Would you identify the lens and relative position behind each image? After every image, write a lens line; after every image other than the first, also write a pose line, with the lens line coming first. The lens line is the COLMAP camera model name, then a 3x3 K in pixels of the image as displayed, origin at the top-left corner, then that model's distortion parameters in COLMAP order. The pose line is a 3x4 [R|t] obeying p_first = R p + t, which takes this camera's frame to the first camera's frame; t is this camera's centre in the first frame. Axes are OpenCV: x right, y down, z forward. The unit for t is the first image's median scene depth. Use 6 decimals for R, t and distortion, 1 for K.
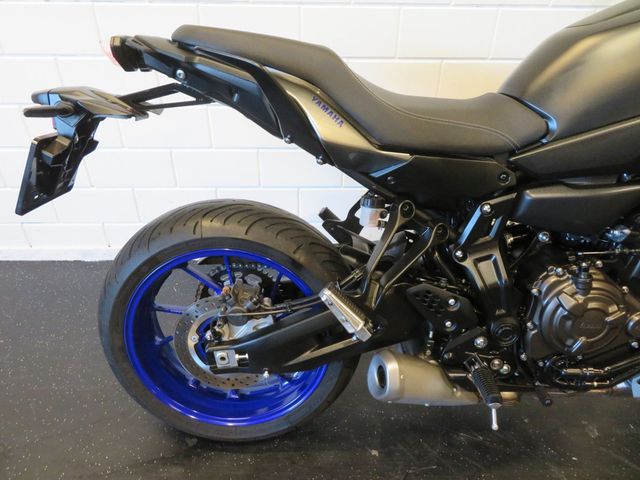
lens RADIAL K [[456.9, 0, 320.0], [0, 456.9, 240.0], [0, 0, 1]] dist [-0.009379, 0.000620]
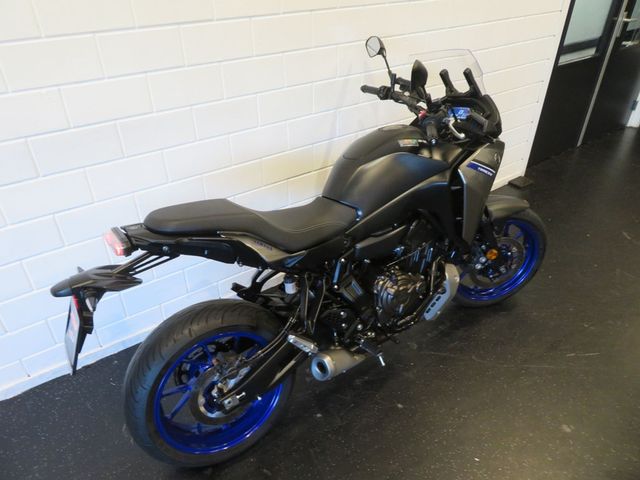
lens RADIAL K [[456.9, 0, 320.0], [0, 456.9, 240.0], [0, 0, 1]] dist [-0.009379, 0.000620]
pose [[0.833606, -0.319696, 0.450440, -0.523500], [0.318050, 0.944540, 0.081781, -0.324190], [-0.451604, 0.075089, 0.889053, -0.628761]]
